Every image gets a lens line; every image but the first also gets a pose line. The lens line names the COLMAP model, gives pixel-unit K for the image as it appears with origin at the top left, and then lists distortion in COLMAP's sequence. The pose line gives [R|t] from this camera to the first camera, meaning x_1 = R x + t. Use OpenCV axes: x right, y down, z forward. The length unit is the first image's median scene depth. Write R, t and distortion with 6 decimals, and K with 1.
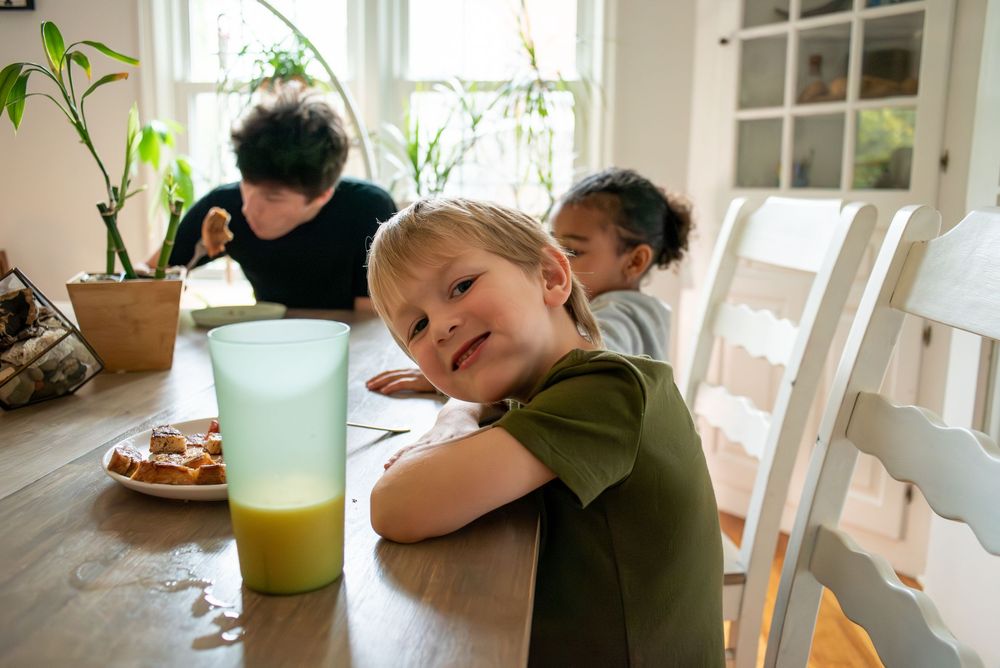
lens RADIAL K [[811.1, 0, 491.6], [0, 811.1, 343.1], [0, 0, 1]] dist [-0.086067, 0.096112]
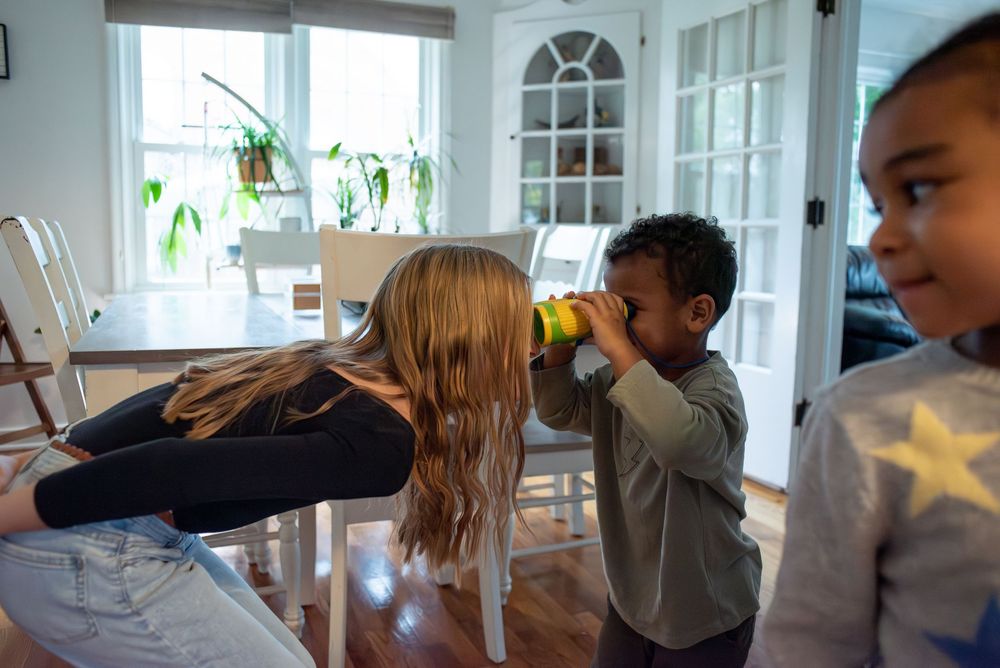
lens RADIAL K [[811.1, 0, 493.3], [0, 811.1, 334.7], [0, 0, 1]] dist [-0.086067, 0.096112]
pose [[0.894043, -0.053407, 0.444786, -0.550378], [0.077268, 0.996372, -0.035676, 0.102684], [-0.441267, 0.066264, 0.894926, -0.509459]]
